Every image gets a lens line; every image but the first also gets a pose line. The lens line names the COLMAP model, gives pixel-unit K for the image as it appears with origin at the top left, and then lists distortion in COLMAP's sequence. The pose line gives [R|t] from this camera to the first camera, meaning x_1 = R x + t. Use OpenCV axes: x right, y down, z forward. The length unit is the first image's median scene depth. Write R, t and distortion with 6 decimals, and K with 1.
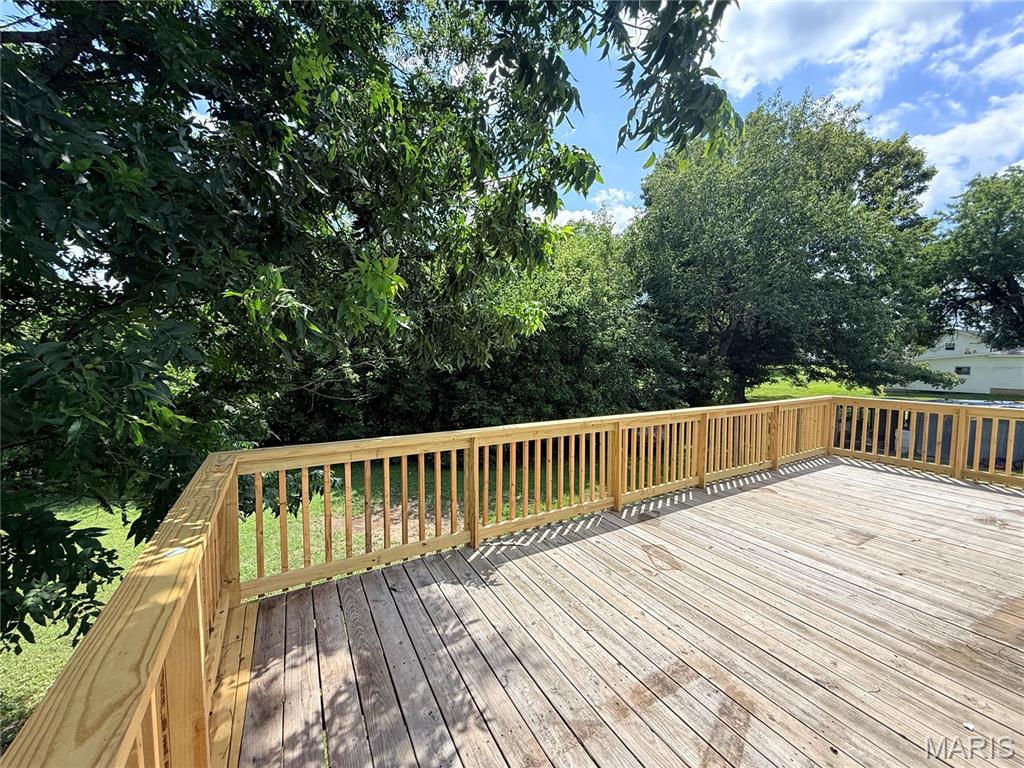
lens RADIAL K [[407.8, 0, 508.3], [0, 407.8, 384.1], [0, 0, 1]] dist [-0.000199, 0.000642]
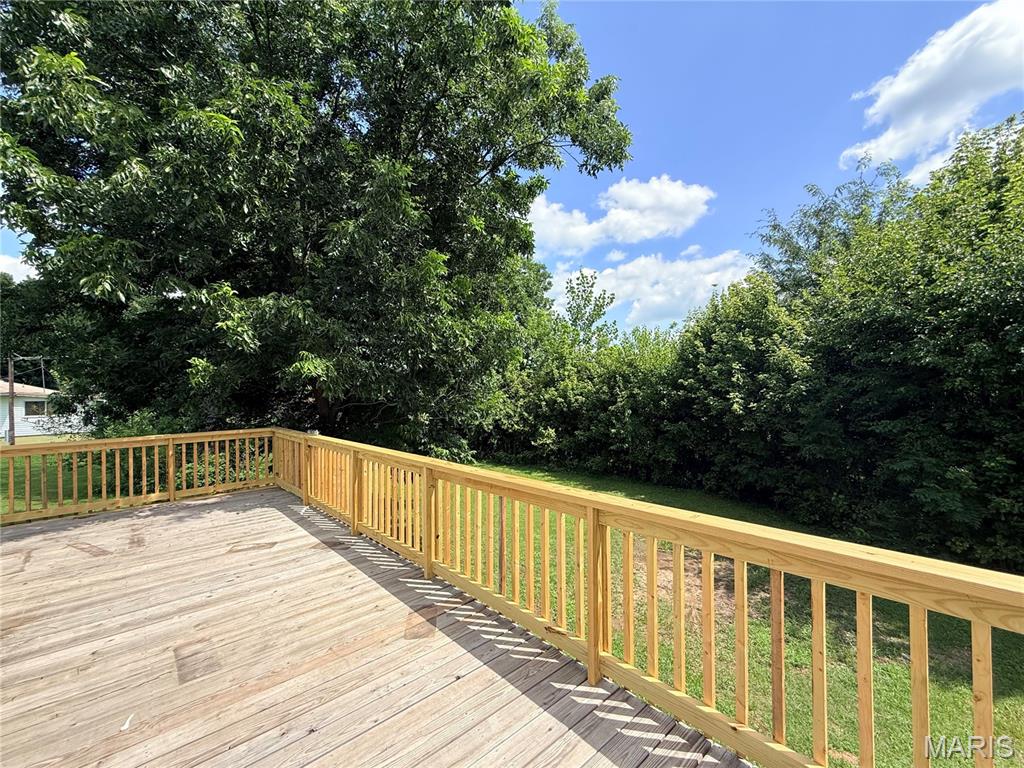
lens RADIAL K [[412.3, 0, 512.0], [0, 412.3, 384.0], [0, 0, 1]] dist [0.001902, 0.000261]
pose [[0.209802, -0.019899, -0.977541, 1.657351], [-0.042802, 0.998648, -0.029514, -0.075987], [0.976807, 0.048032, 0.208666, 1.365514]]
